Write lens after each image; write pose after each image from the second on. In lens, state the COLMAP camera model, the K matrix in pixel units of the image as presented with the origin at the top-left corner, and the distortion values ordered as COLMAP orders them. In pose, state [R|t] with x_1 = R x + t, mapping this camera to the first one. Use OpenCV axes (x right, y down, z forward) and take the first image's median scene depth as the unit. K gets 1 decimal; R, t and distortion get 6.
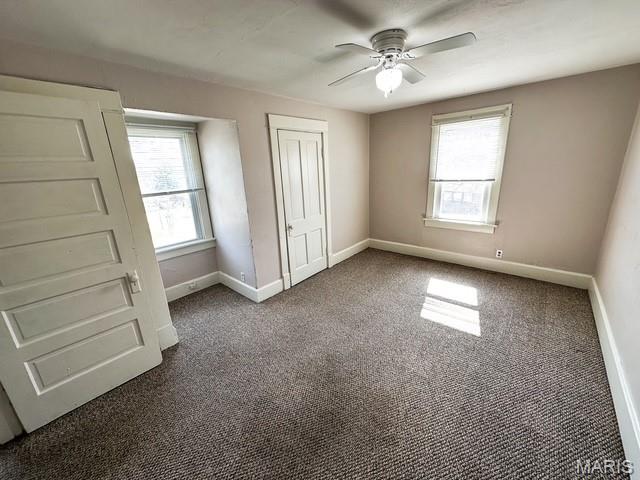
lens RADIAL K [[255.5, 0, 320.0], [0, 255.5, 240.0], [0, 0, 1]] dist [0.000835, 0.000009]
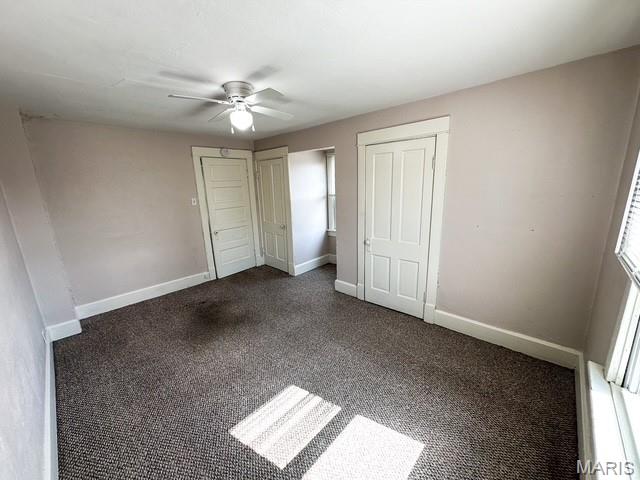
lens RADIAL K [[255.5, 0, 320.0], [0, 255.5, 240.0], [0, 0, 1]] dist [0.000835, 0.000009]
pose [[-0.037499, 0.269233, -0.962345, 0.883204], [-0.243413, 0.931555, 0.270104, -0.294635], [0.969198, 0.244376, 0.030602, 0.830447]]
